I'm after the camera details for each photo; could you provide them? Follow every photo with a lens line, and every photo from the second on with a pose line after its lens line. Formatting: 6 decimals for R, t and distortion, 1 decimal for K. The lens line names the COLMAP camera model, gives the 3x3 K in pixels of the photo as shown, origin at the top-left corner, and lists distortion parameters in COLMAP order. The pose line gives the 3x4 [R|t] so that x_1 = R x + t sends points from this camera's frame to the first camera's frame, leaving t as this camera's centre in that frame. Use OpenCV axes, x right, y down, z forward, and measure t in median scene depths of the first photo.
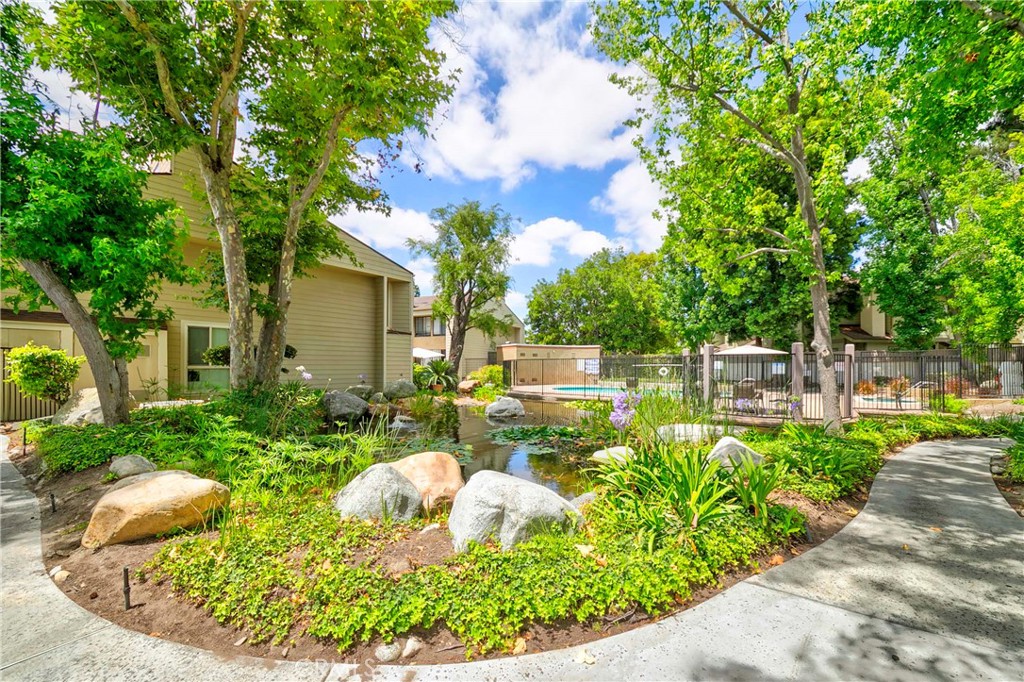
lens RADIAL K [[365.6, 0, 515.8], [0, 365.6, 362.4], [0, 0, 1]] dist [-0.006110, -0.000540]
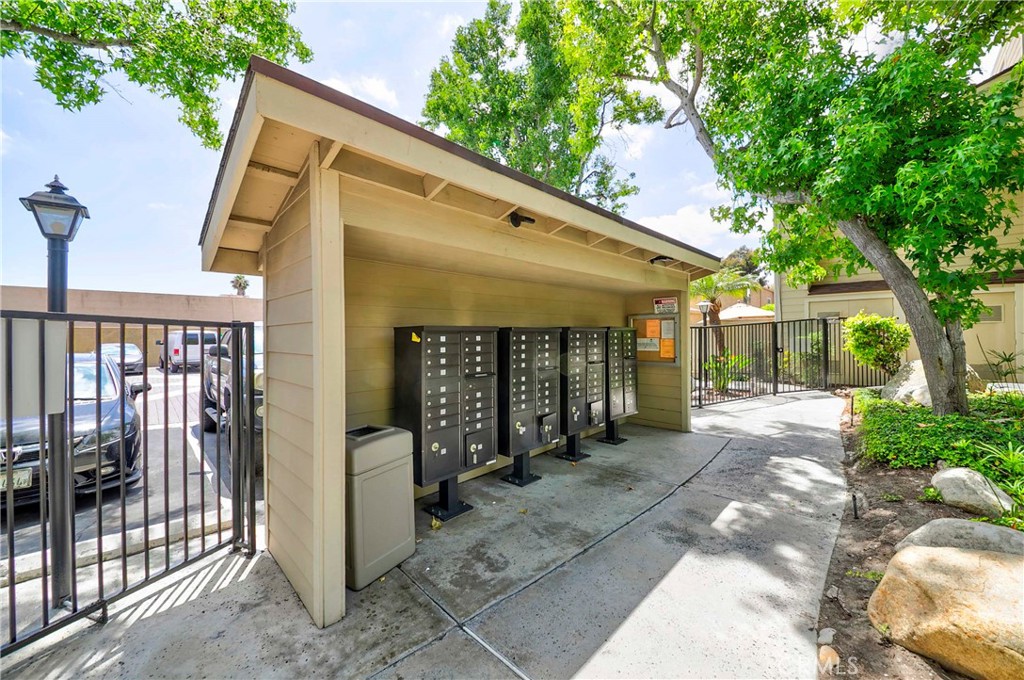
lens RADIAL K [[365.6, 0, 513.3], [0, 365.6, 337.1], [0, 0, 1]] dist [-0.006110, -0.000540]
pose [[-0.160312, -0.000786, -0.987066, -0.213319], [0.020206, 0.999788, -0.004078, 0.001701], [0.986859, -0.020599, -0.160262, 0.226676]]
